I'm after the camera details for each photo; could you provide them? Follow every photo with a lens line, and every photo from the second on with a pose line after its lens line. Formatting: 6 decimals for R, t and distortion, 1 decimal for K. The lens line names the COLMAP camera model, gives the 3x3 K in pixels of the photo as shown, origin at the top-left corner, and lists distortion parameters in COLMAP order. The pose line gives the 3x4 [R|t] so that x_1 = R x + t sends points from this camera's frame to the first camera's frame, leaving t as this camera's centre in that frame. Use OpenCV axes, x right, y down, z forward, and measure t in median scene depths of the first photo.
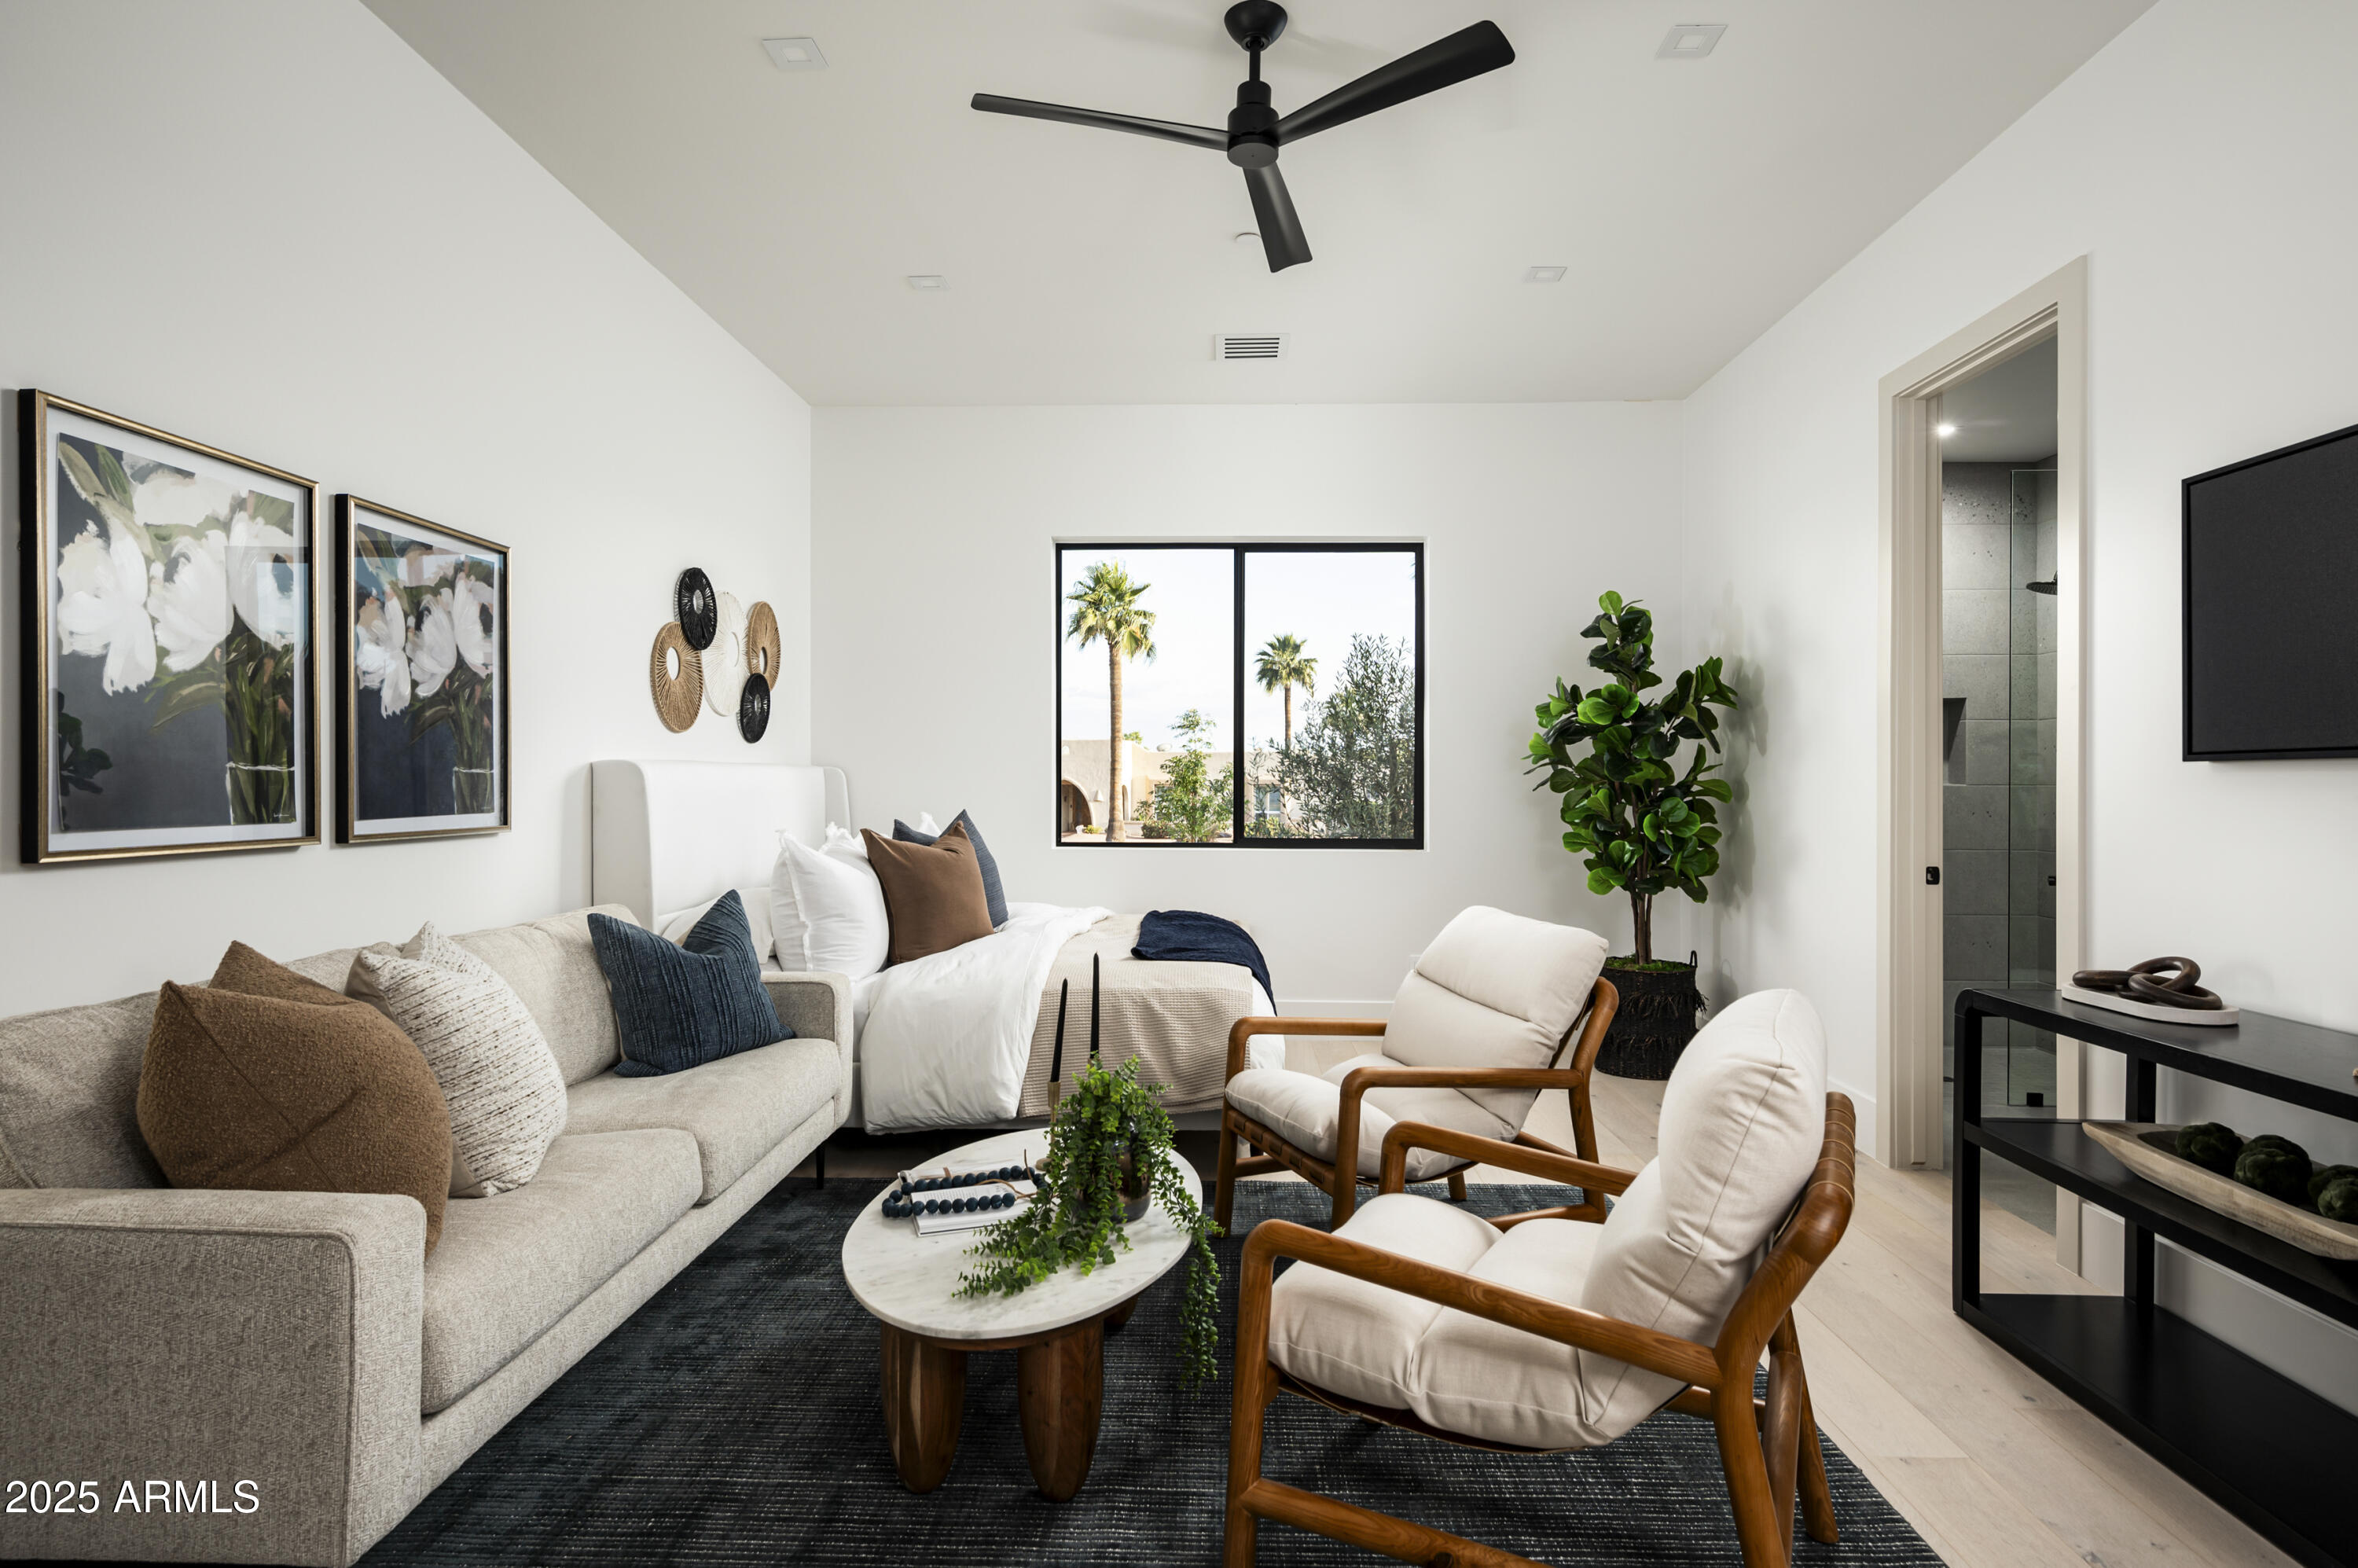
lens RADIAL K [[1225.9, 0, 1179.0], [0, 1225.9, 784.0], [0, 0, 1]] dist [-0.000364, -0.000609]
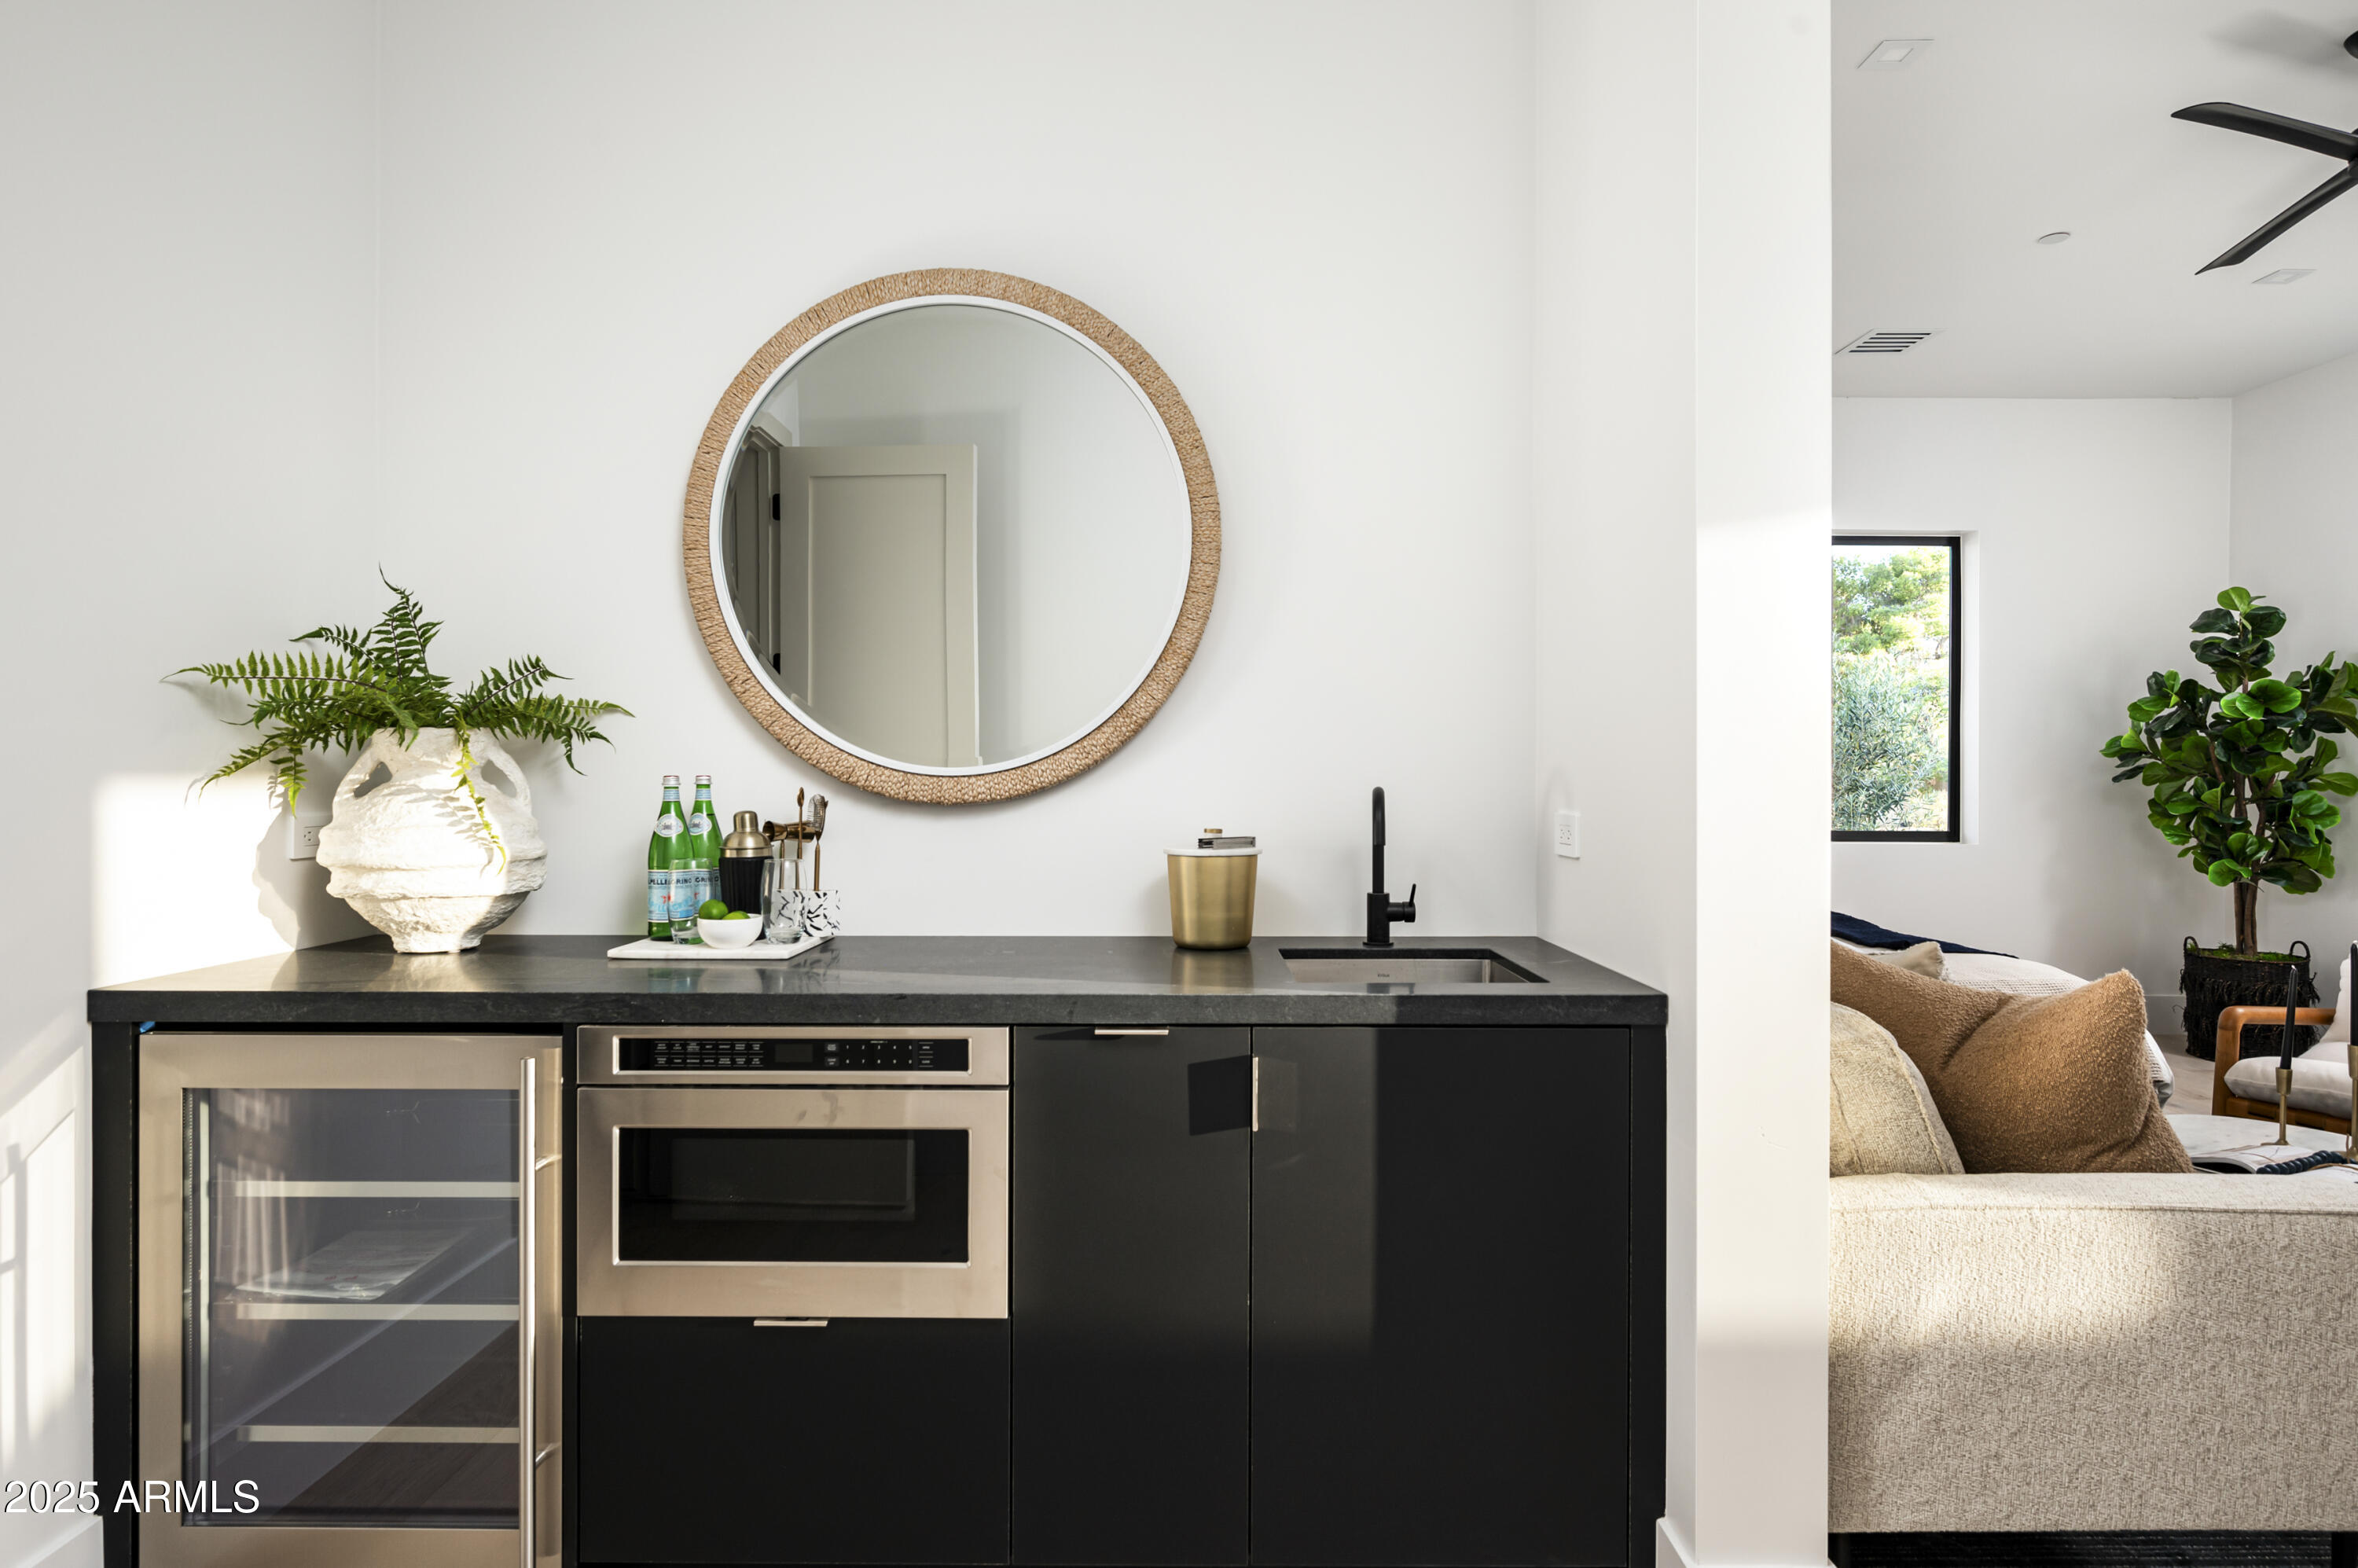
lens RADIAL K [[1243.3, 0, 1179.0], [0, 1243.3, 784.0], [0, 0, 1]] dist [-0.003444, -0.000882]
pose [[0.999850, 0.003062, 0.017038, -0.511903], [-0.003211, 0.999957, 0.008695, -0.001166], [-0.017010, -0.008749, 0.999817, -0.008903]]
